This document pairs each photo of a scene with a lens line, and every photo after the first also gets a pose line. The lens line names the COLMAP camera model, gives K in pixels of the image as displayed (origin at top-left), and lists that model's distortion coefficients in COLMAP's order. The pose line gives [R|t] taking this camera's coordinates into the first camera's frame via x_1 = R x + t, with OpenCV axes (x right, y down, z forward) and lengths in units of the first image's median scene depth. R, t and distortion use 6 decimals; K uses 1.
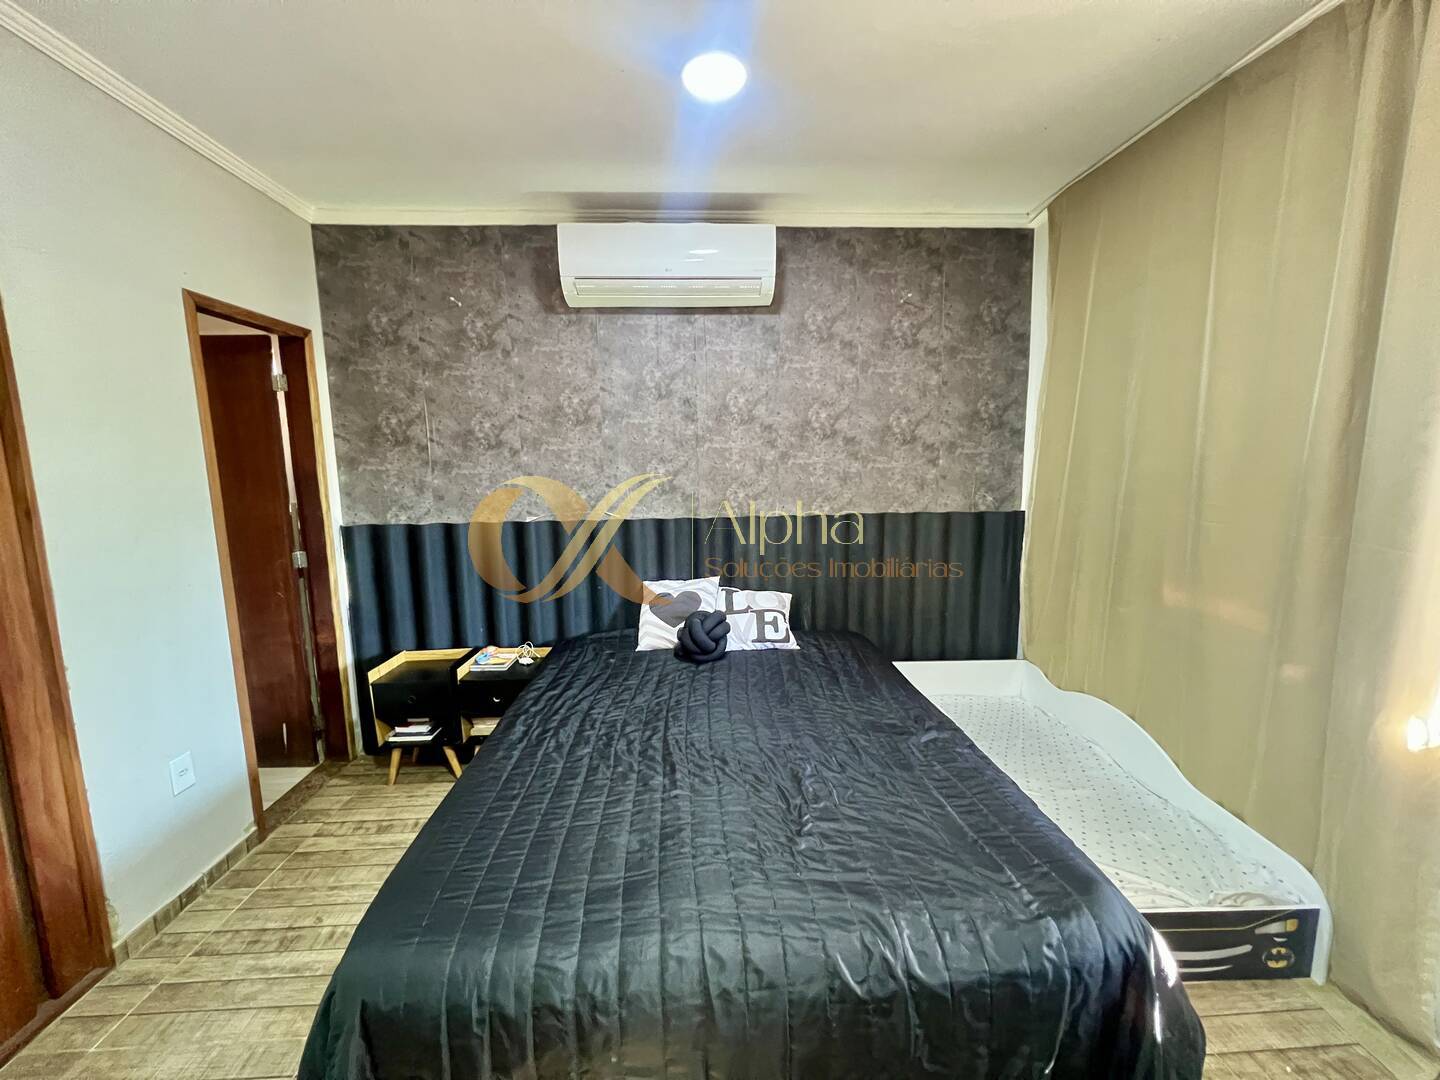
lens RADIAL K [[575.8, 0, 719.7], [0, 575.8, 540.6], [0, 0, 1]] dist [-0.002295, 0.000617]
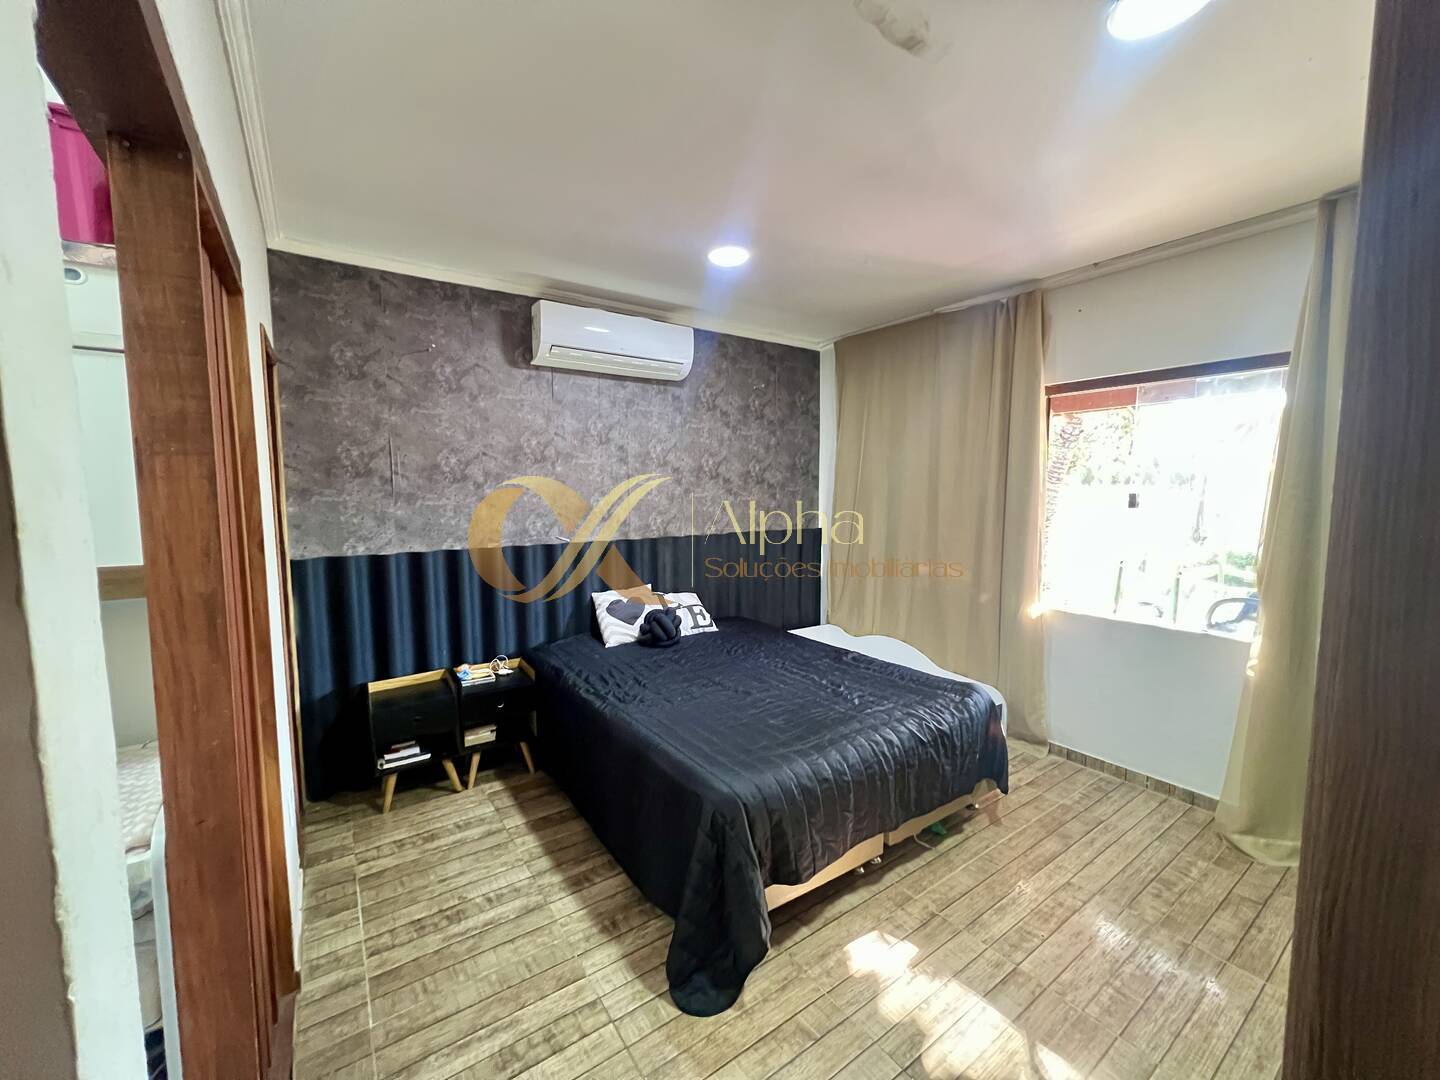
lens RADIAL K [[575.8, 0, 718.8], [0, 575.8, 542.0], [0, 0, 1]] dist [-0.002295, 0.000617]
pose [[0.848497, -0.036123, 0.527966, -0.558609], [0.061851, 0.997599, -0.031146, 0.018078], [-0.525573, 0.059082, 0.848694, -0.178697]]
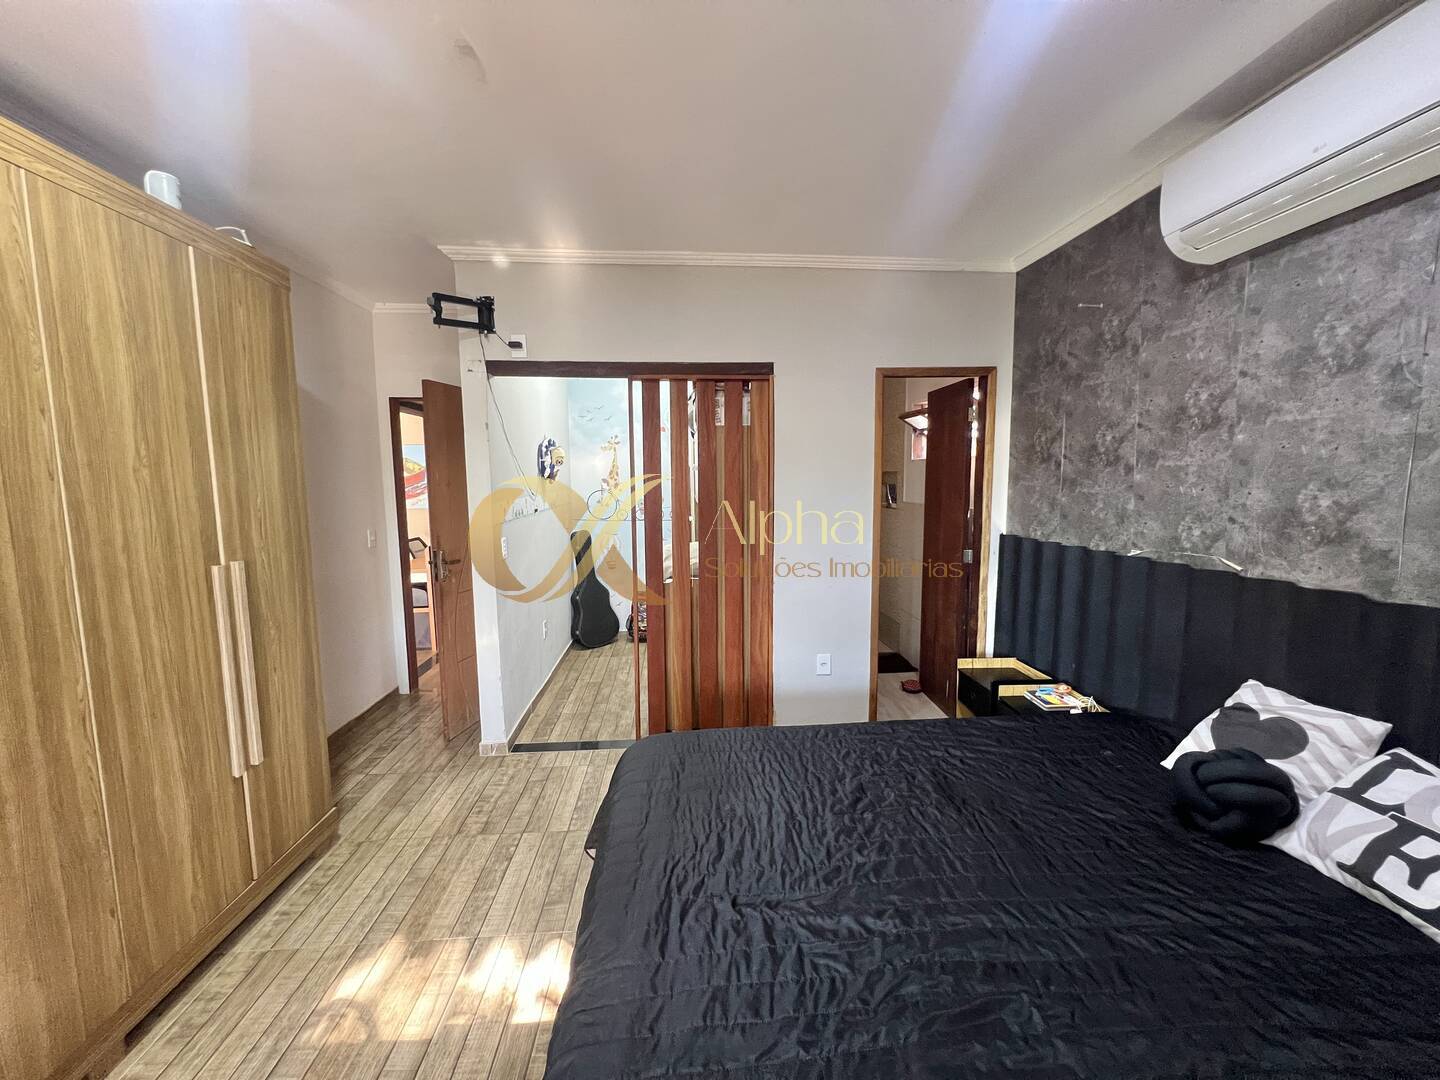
lens RADIAL K [[575.8, 0, 721.3], [0, 575.8, 540.1], [0, 0, 1]] dist [-0.002295, 0.000617]
pose [[0.020282, 0.124070, -0.992066, 0.461397], [-0.131279, 0.984010, 0.120378, -0.077307], [0.991138, 0.127796, 0.036245, 0.411482]]
